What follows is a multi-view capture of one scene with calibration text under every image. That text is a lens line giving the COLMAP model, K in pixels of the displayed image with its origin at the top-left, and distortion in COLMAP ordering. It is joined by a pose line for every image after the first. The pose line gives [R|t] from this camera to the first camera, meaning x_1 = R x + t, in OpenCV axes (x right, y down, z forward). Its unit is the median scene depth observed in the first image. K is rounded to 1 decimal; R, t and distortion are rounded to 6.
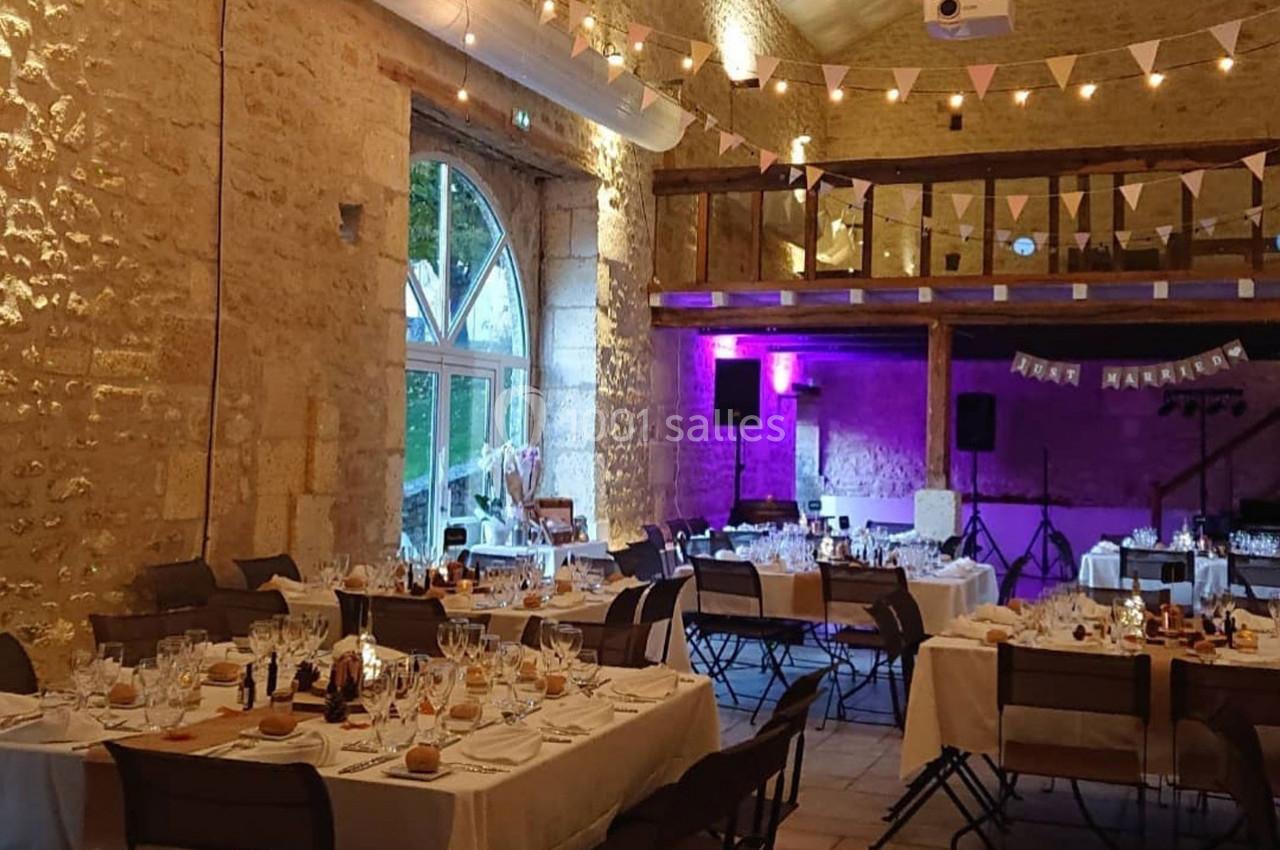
lens RADIAL K [[1120.4, 0, 640.0], [0, 1120.4, 425.0], [0, 0, 1]] dist [-0.007849, -0.010209]
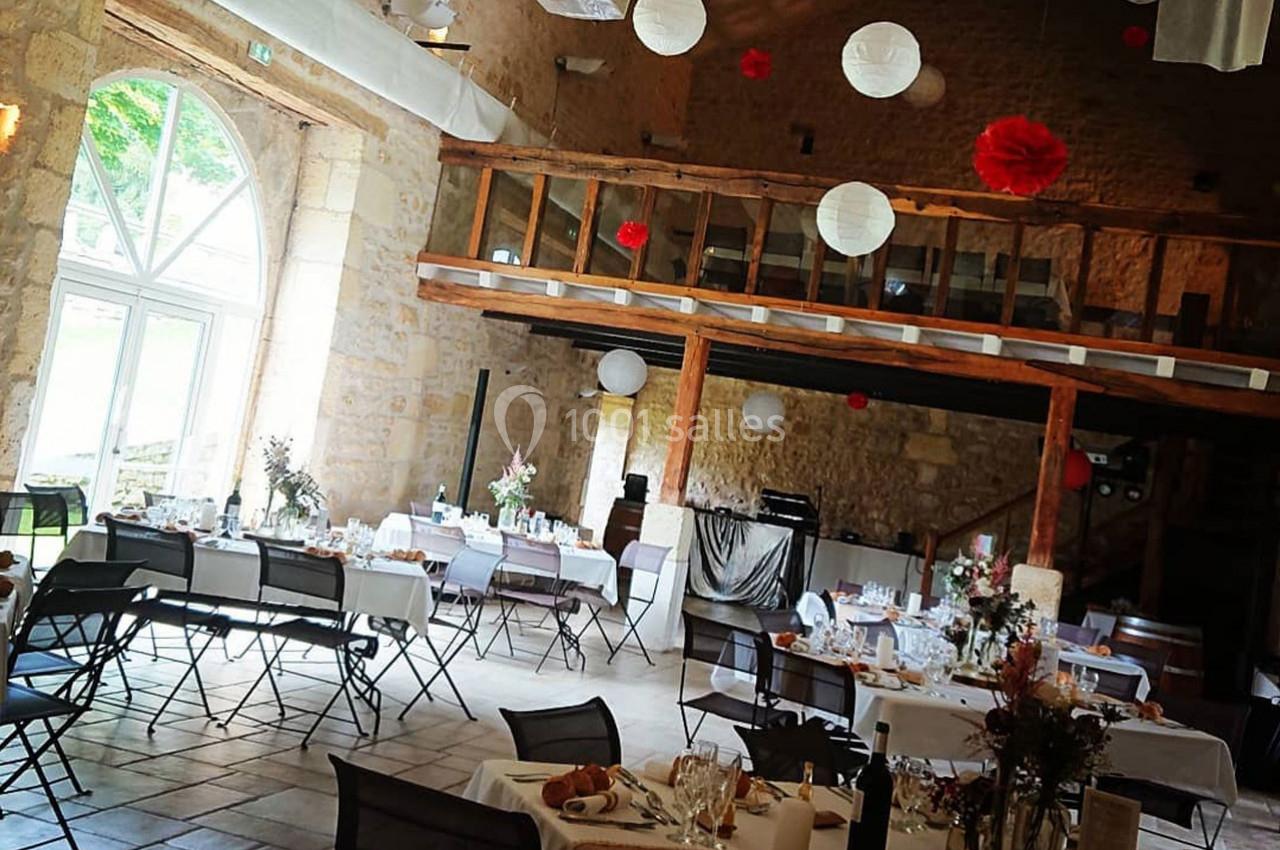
lens RADIAL K [[1120.4, 0, 640.0], [0, 1120.4, 425.0], [0, 0, 1]] dist [-0.007849, -0.010209]
pose [[0.986518, 0.141002, 0.083073, 0.150270], [-0.141408, 0.989951, -0.000999, -0.006305], [-0.082379, -0.010762, 0.996543, 0.030535]]
